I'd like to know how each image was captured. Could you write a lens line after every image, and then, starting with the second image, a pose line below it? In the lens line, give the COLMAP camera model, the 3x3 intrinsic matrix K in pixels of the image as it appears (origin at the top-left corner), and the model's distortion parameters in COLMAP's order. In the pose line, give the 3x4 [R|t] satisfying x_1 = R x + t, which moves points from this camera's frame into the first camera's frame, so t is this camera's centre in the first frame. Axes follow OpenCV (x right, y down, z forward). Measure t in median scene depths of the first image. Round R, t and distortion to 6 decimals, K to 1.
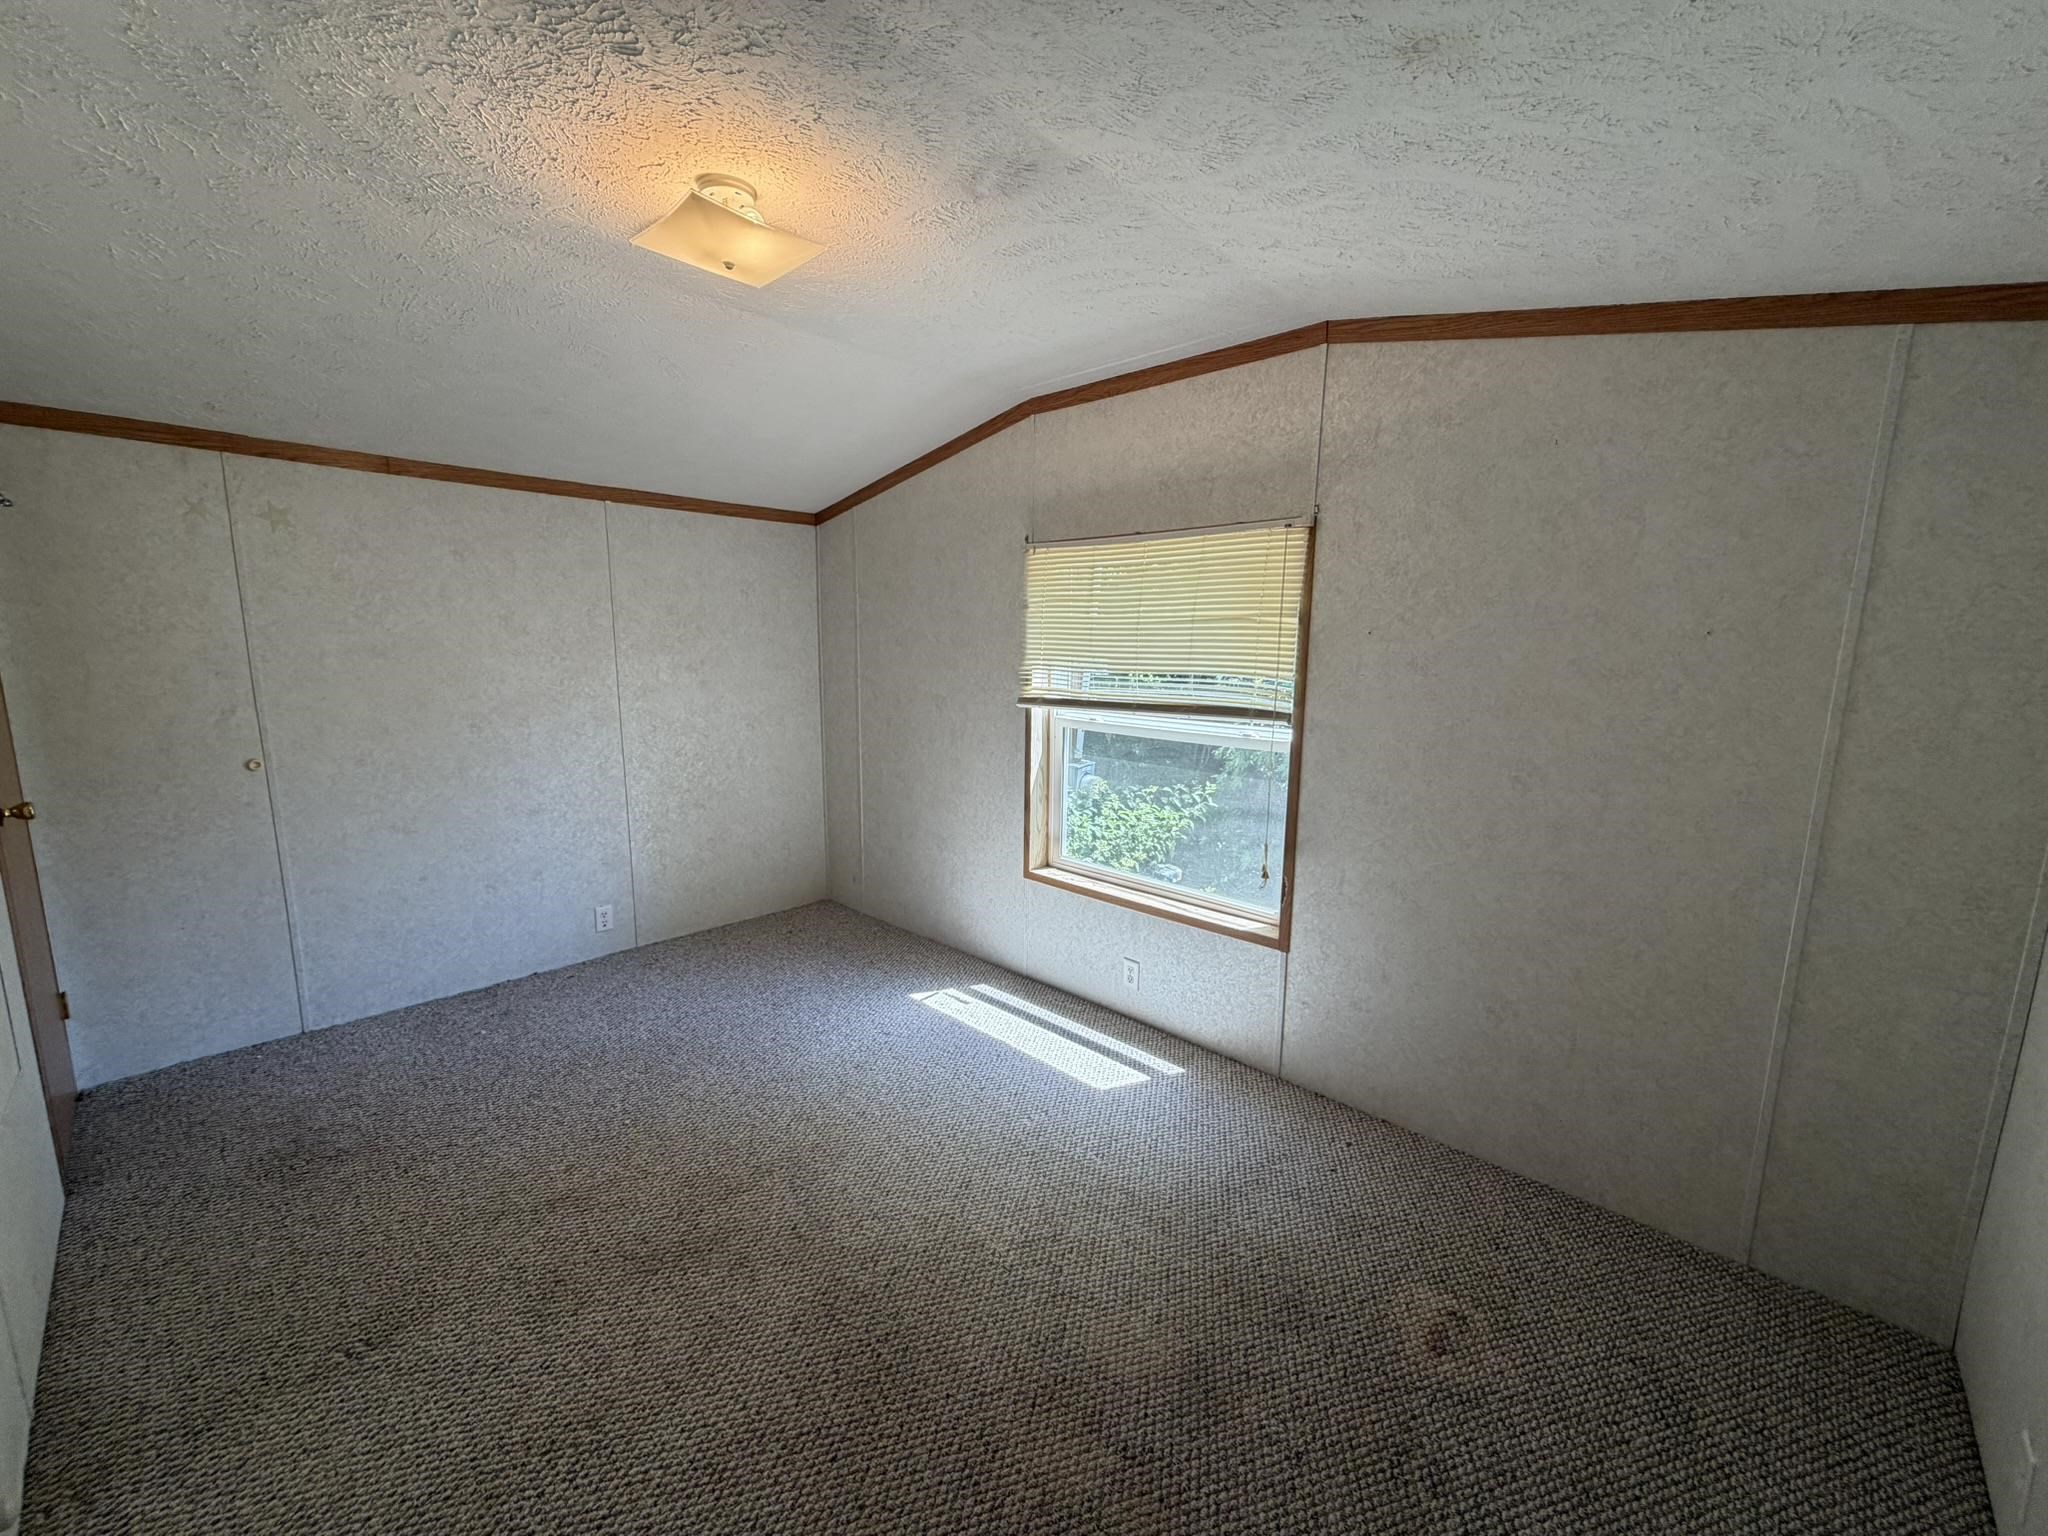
lens RADIAL K [[805.5, 0, 1025.5], [0, 805.5, 780.3], [0, 0, 1]] dist [0.001211, -0.000020]
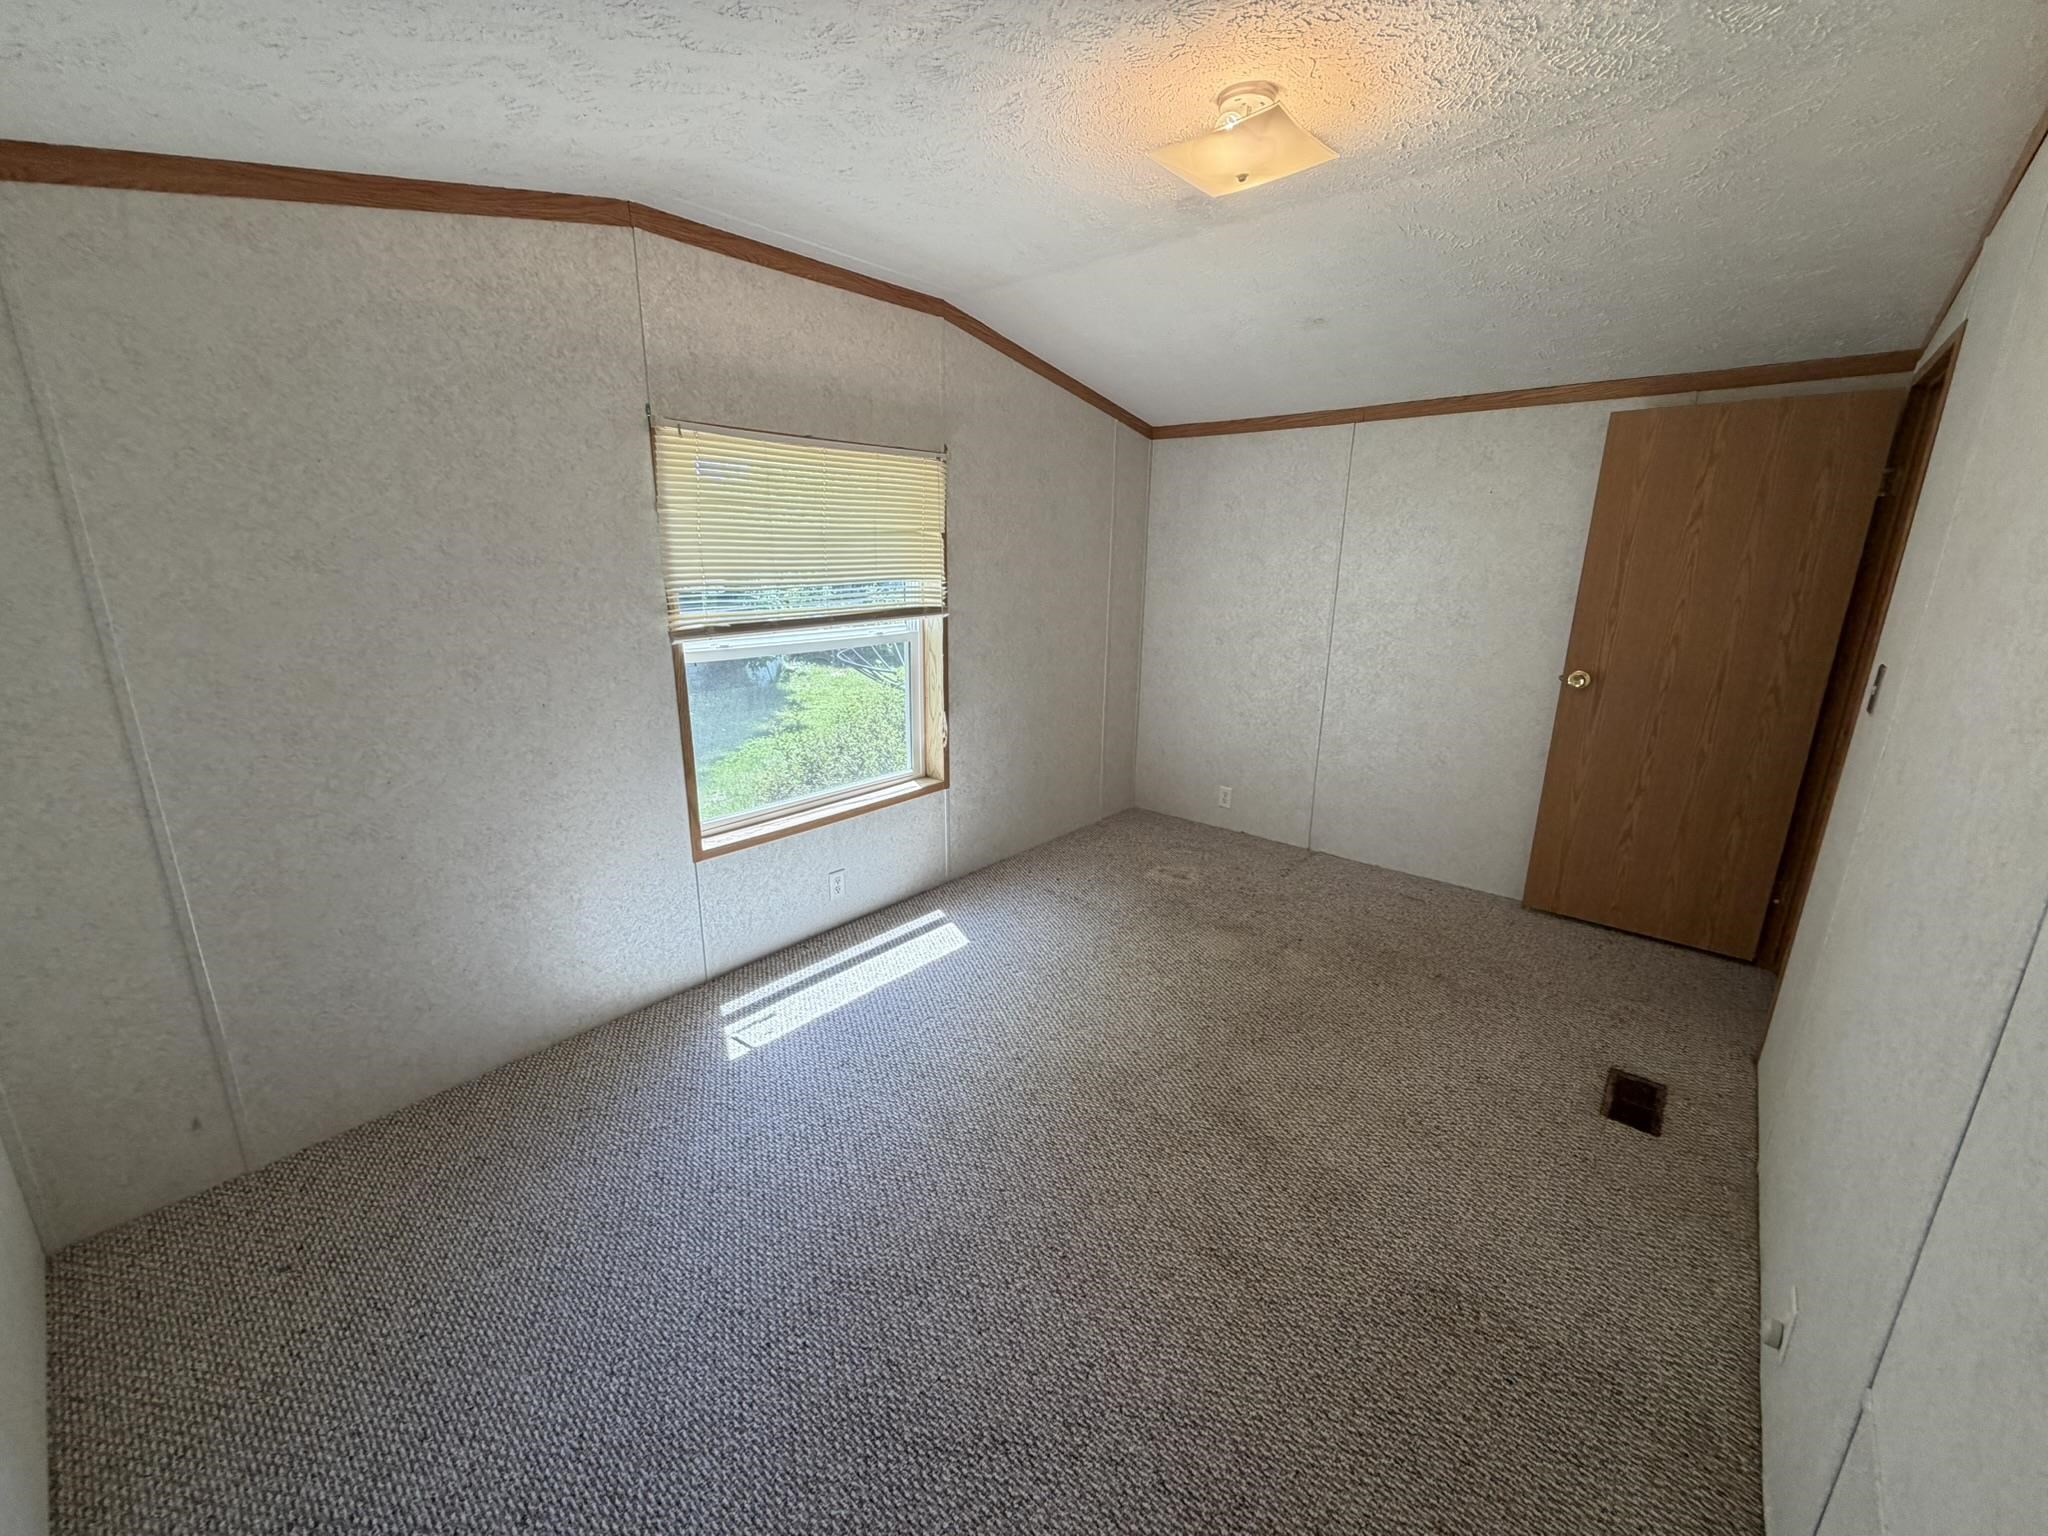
lens RADIAL K [[818.4, 0, 1019.4], [0, 818.4, 769.7], [0, 0, 1]] dist [0.000893, -0.000482]
pose [[-0.038629, -0.285153, 0.957703, -0.864109], [0.156082, 0.944933, 0.287646, -0.165950], [-0.986988, 0.160592, 0.008005, 0.771110]]
